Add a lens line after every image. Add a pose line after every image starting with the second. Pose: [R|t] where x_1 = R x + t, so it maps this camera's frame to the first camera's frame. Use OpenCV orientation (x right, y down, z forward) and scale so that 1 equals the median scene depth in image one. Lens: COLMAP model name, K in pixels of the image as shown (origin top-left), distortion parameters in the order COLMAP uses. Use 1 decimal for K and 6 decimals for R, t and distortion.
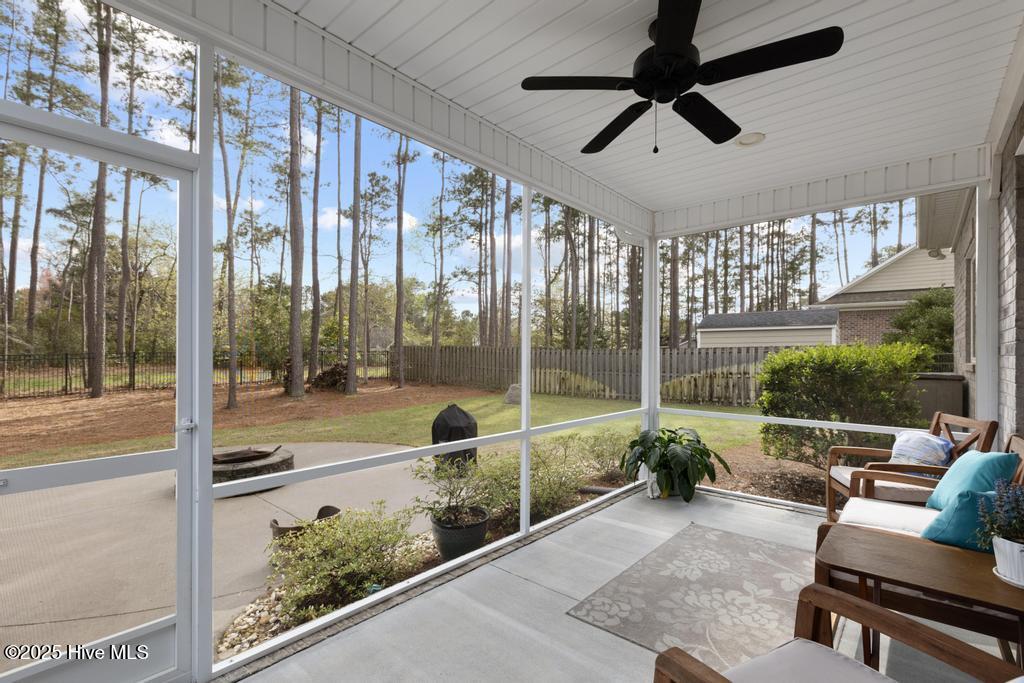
lens RADIAL K [[459.9, 0, 515.9], [0, 459.9, 350.3], [0, 0, 1]] dist [0.001714, -0.000122]
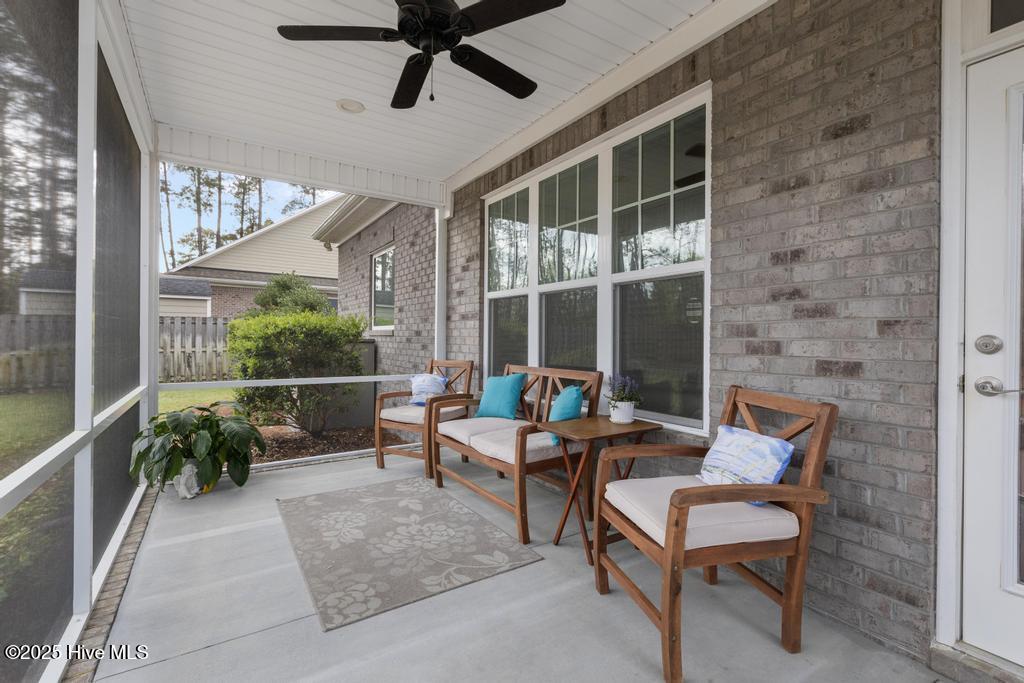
lens RADIAL K [[466.5, 0, 509.0], [0, 466.5, 335.7], [0, 0, 1]] dist [0.001652, 0.000280]
pose [[0.276752, -0.000428, 0.960941, -0.396738], [-0.017599, 0.999830, 0.005514, 0.045765], [-0.960780, -0.018437, 0.276698, 0.351445]]
